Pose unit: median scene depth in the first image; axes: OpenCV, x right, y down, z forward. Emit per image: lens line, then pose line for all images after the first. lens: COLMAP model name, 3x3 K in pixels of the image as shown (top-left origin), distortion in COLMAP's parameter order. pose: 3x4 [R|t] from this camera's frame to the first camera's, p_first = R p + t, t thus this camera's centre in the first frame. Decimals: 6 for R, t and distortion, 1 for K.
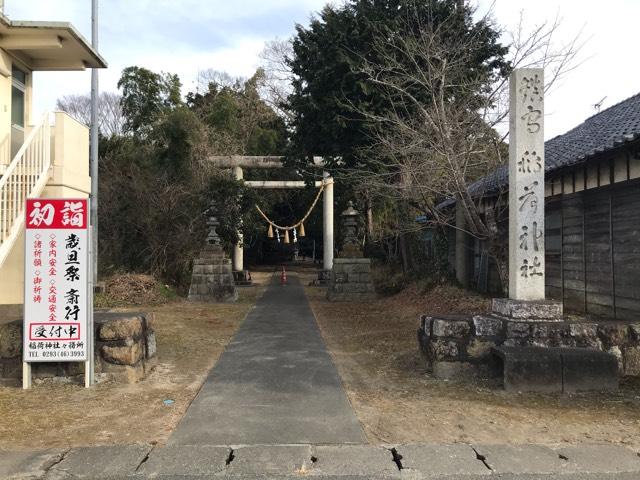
lens RADIAL K [[542.9, 0, 320.0], [0, 542.9, 240.0], [0, 0, 1]] dist [0.001889, -0.001160]
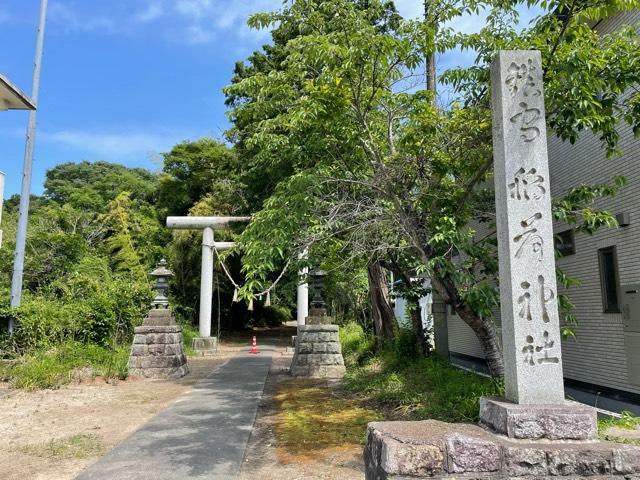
lens RADIAL K [[486.5, 0, 320.0], [0, 486.5, 240.0], [0, 0, 1]] dist [0.056037, -0.055594]
pose [[0.999999, -0.001053, -0.000806, 0.137476], [0.000938, 0.991400, -0.130859, 0.000380], [0.000937, 0.130859, 0.991401, 0.423600]]
